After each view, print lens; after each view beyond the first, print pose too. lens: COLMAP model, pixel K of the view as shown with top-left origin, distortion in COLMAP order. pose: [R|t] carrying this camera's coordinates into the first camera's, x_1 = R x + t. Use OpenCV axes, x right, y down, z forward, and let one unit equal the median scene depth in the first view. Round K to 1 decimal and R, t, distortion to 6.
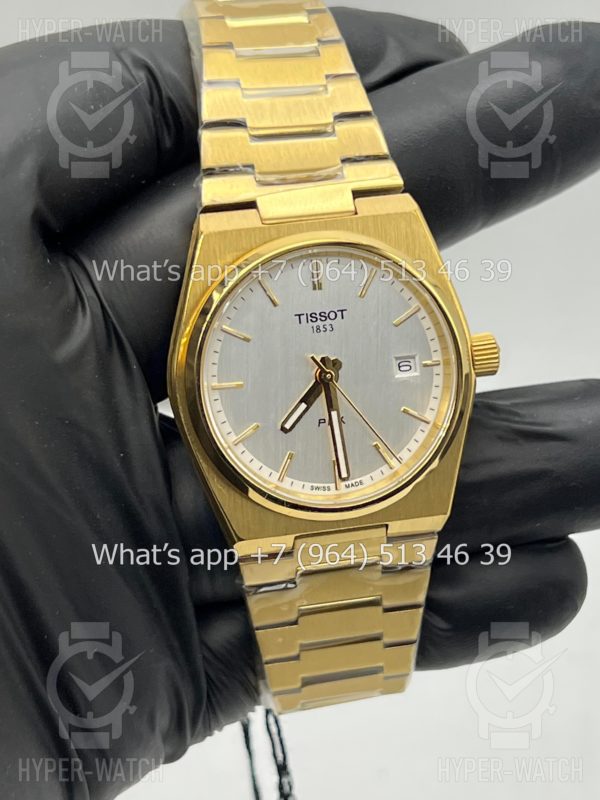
lens RADIAL K [[1831.3, 0, 319.8], [0, 1831.3, 407.6], [0, 0, 1]] dist [0.252557, 0.000000]
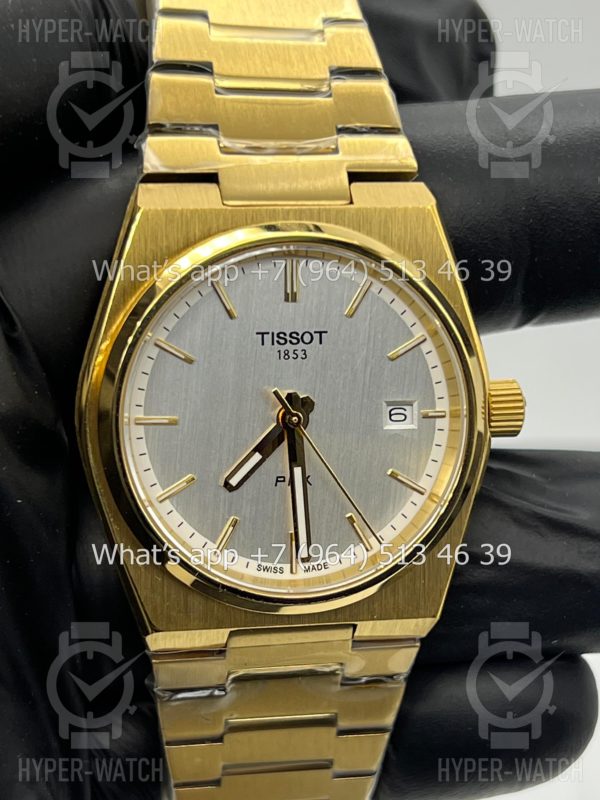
lens RADIAL K [[1831.3, 0, 301.7], [0, 1831.3, 433.0], [0, 0, 1]] dist [0.252557, 0.000000]
pose [[0.995802, 0.088329, 0.023996, -0.009551], [-0.088578, 0.996024, 0.009480, -0.018773], [-0.023063, -0.011565, 0.999667, 0.259388]]
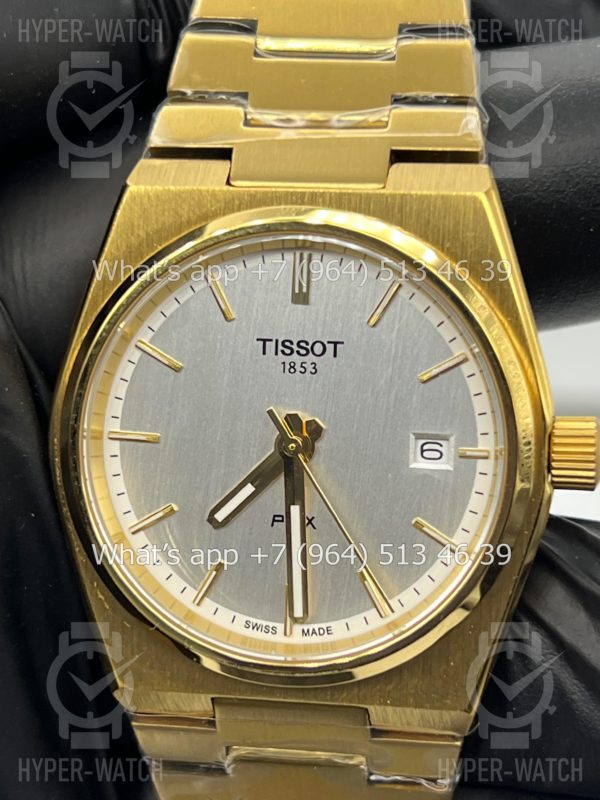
lens RADIAL K [[1831.3, 0, 306.9], [0, 1831.3, 398.8], [0, 0, 1]] dist [0.252557, 0.000000]
pose [[0.928140, 0.148537, -0.341310, 0.209597], [-0.154125, 0.987992, 0.010854, -0.039539], [0.338823, 0.042531, 0.939888, 0.427445]]
